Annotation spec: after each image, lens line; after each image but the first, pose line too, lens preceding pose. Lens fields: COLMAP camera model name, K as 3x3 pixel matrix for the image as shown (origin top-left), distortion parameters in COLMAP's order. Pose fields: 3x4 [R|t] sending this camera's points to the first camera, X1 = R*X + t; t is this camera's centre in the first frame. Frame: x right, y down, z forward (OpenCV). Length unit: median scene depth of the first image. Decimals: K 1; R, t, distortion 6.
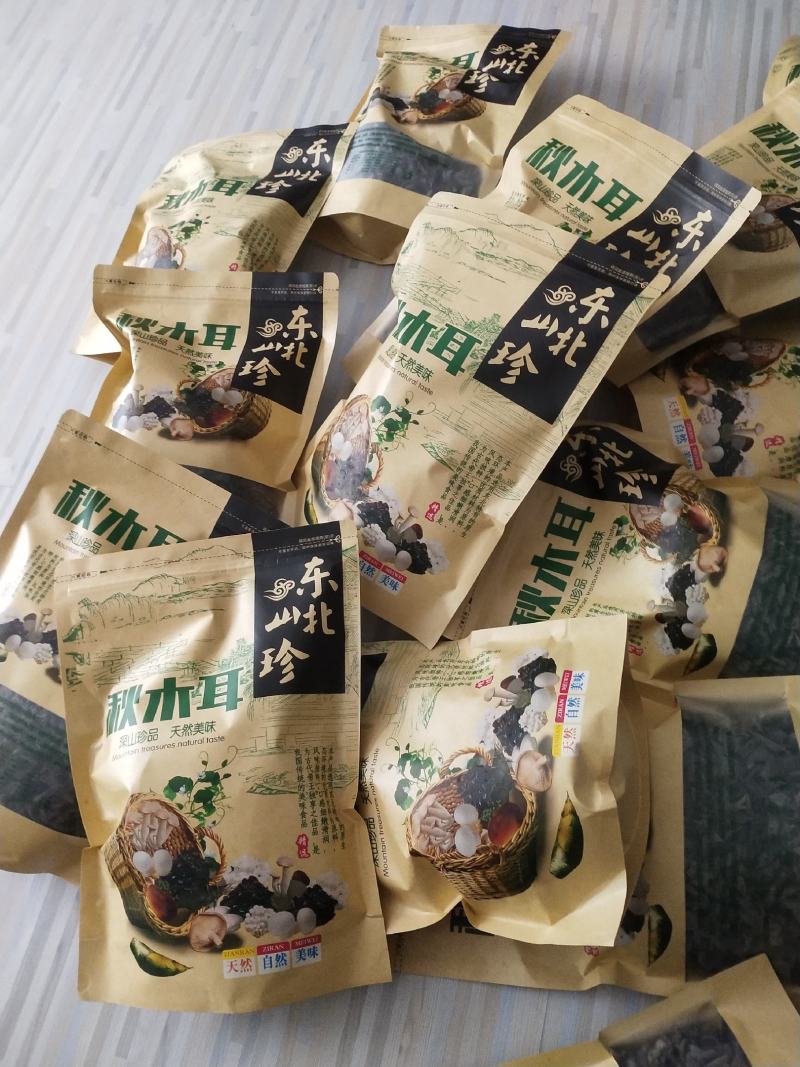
lens RADIAL K [[844.1, 0, 387.6], [0, 844.1, 532.9], [0, 0, 1]] dist [0.055897, -0.228639]
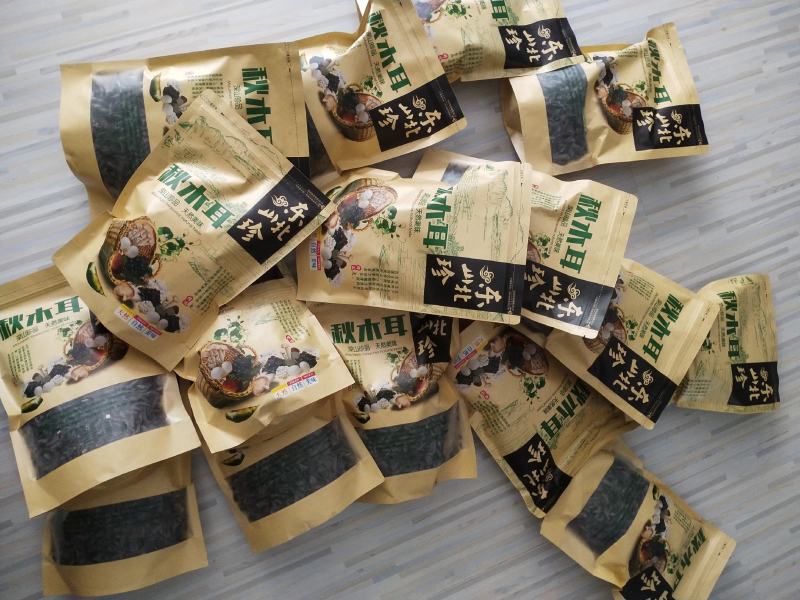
lens RADIAL K [[632.9, 0, 400.0], [0, 632.9, 300.0], [0, 0, 1]] dist [0.055897, -0.228639]
pose [[0.513922, 0.825688, 0.232647, -0.150615], [-0.851332, 0.457576, 0.256627, -0.403824], [0.105440, -0.329946, 0.938093, -0.292481]]
